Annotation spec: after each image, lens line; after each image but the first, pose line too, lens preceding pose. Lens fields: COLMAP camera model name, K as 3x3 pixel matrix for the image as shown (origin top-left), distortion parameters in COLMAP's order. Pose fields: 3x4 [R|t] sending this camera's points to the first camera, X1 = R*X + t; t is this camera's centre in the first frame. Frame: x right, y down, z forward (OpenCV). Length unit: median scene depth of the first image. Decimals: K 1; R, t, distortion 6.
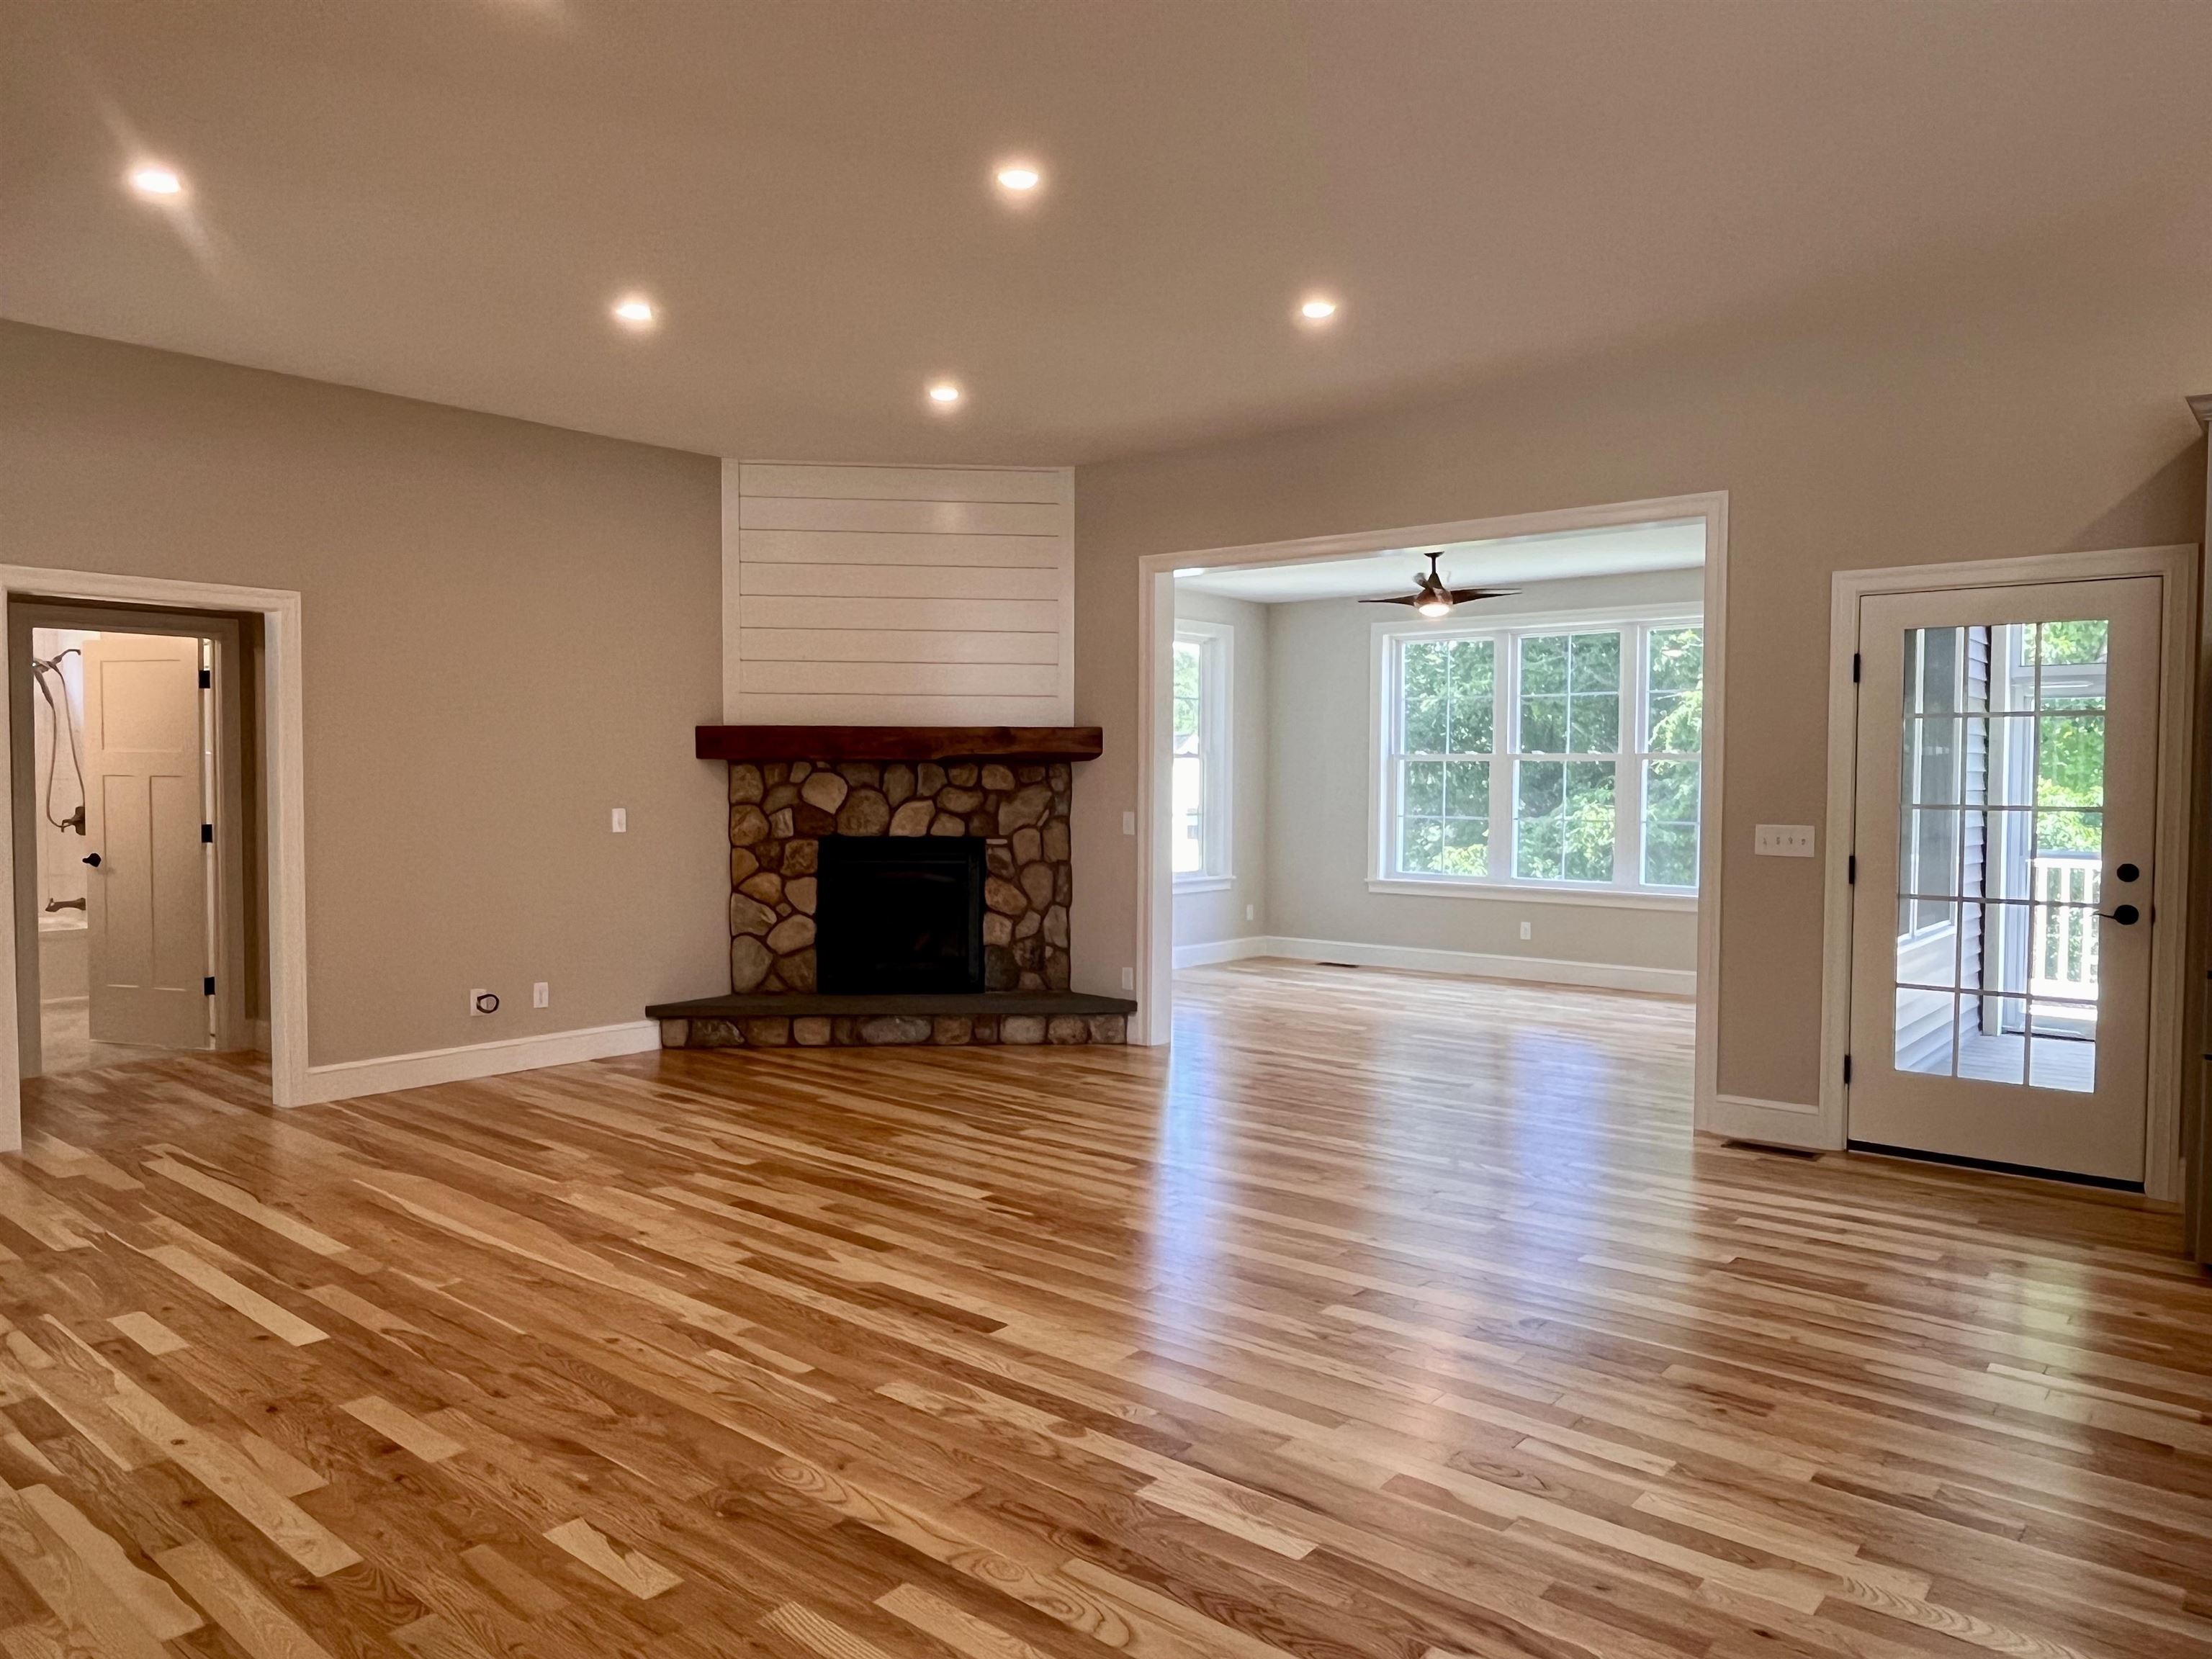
lens RADIAL K [[1490.2, 0, 1101.6], [0, 1490.2, 826.3], [0, 0, 1]] dist [-0.005118, 0.001918]
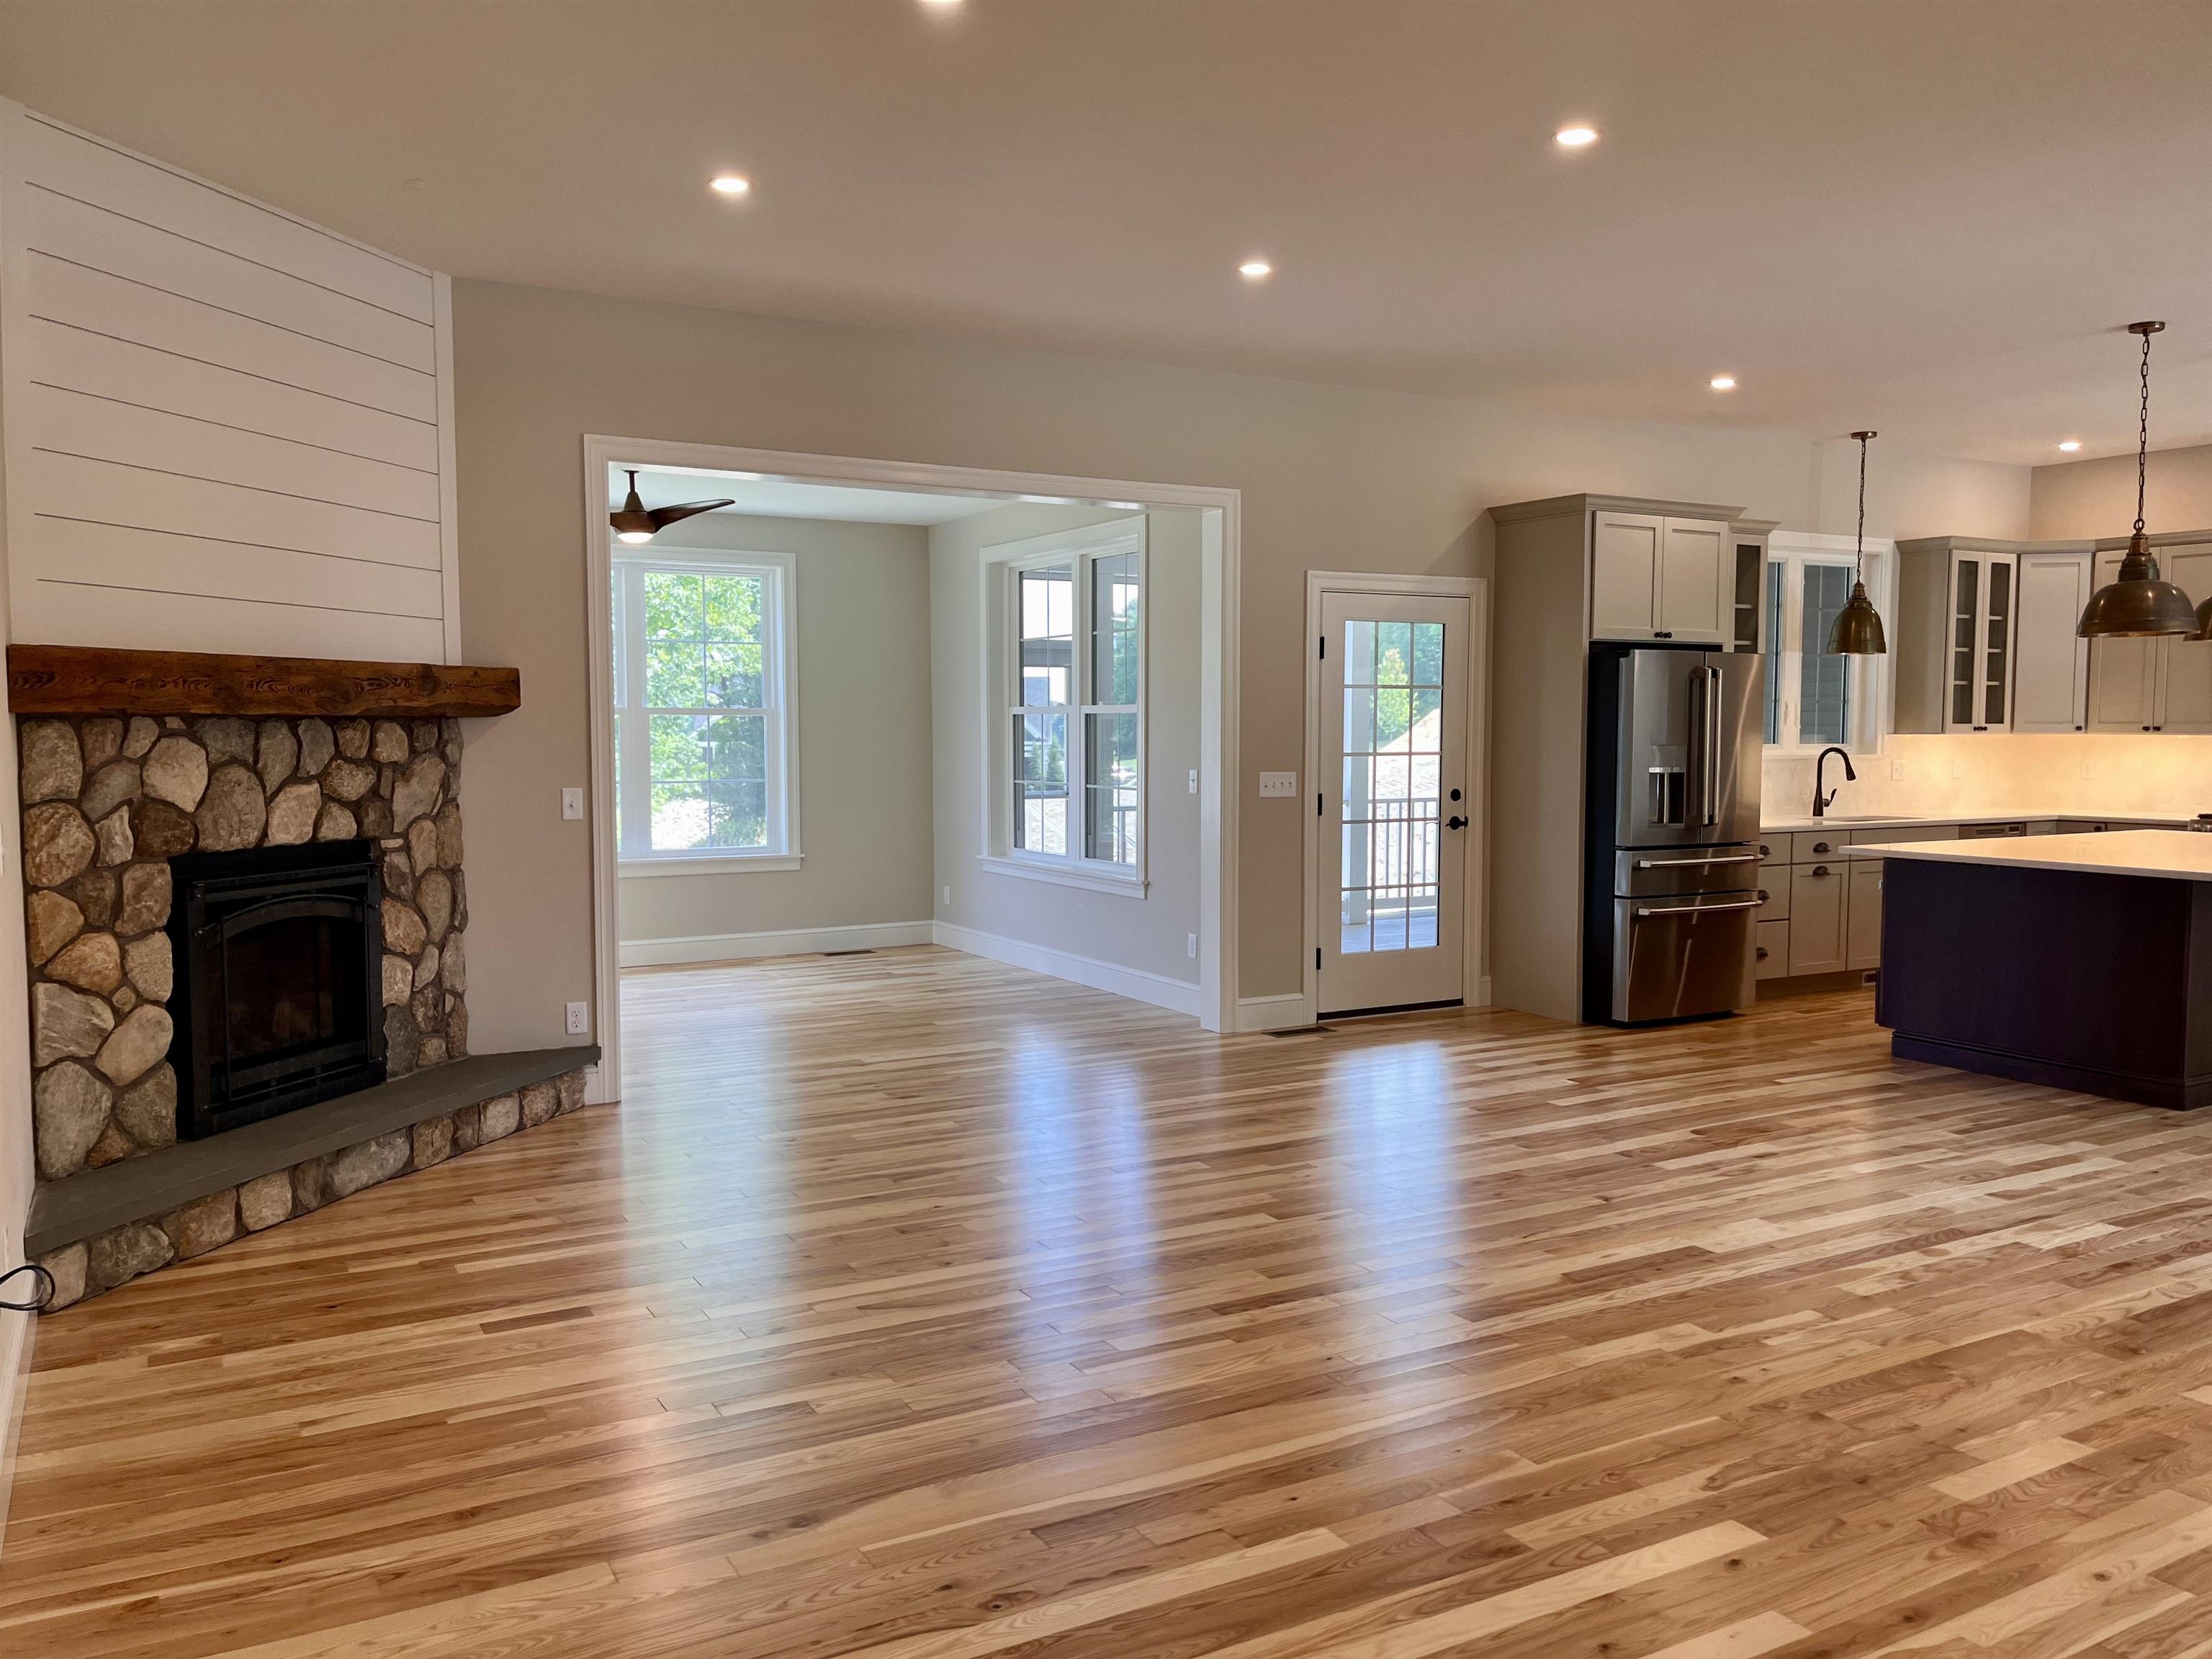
lens RADIAL K [[1685.7, 0, 1100.5], [0, 1685.7, 837.5], [0, 0, 1]] dist [0.032077, -0.032905]
pose [[0.350048, -0.067043, 0.934330, -0.650594], [0.035784, 0.997665, 0.058181, -0.023855], [-0.936048, 0.013068, 0.351629, 0.466839]]
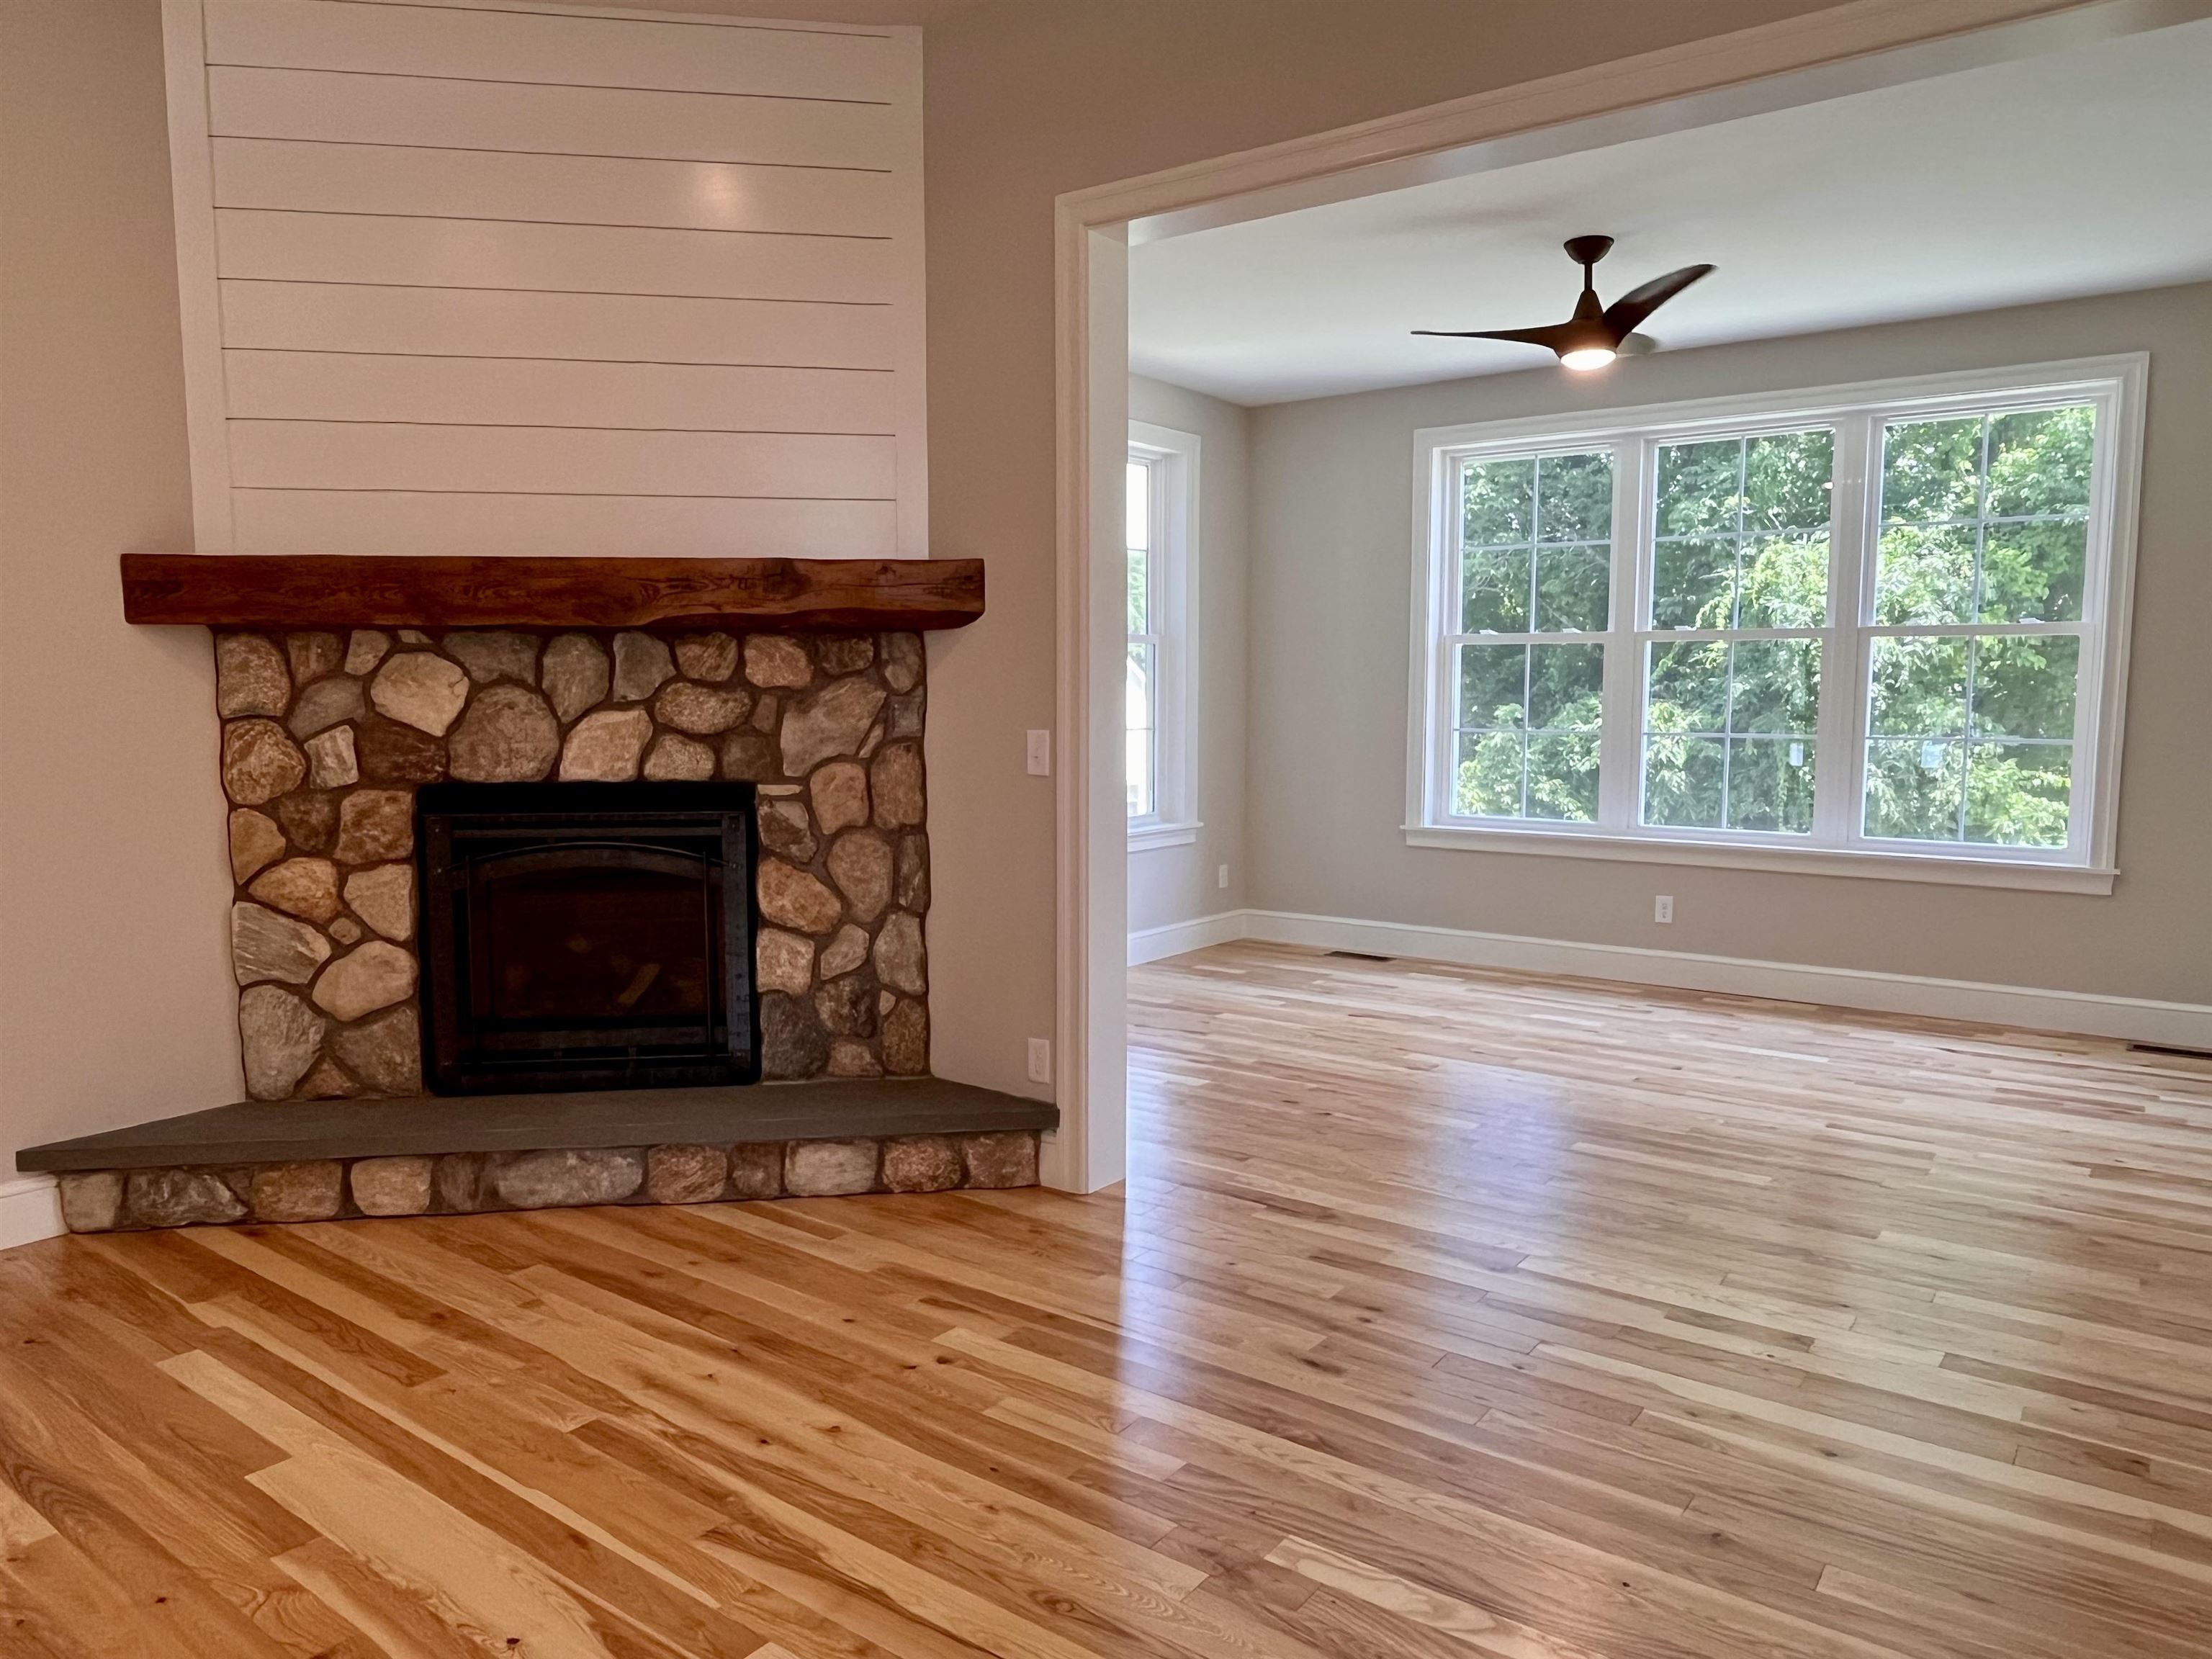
lens RADIAL K [[1490.2, 0, 1101.7], [0, 1490.2, 832.6], [0, 0, 1]] dist [-0.005118, 0.001918]
pose [[0.998283, -0.011030, 0.057525, 0.010038], [0.007329, 0.997914, 0.064147, -0.006927], [-0.058112, -0.063615, 0.996281, 0.495047]]
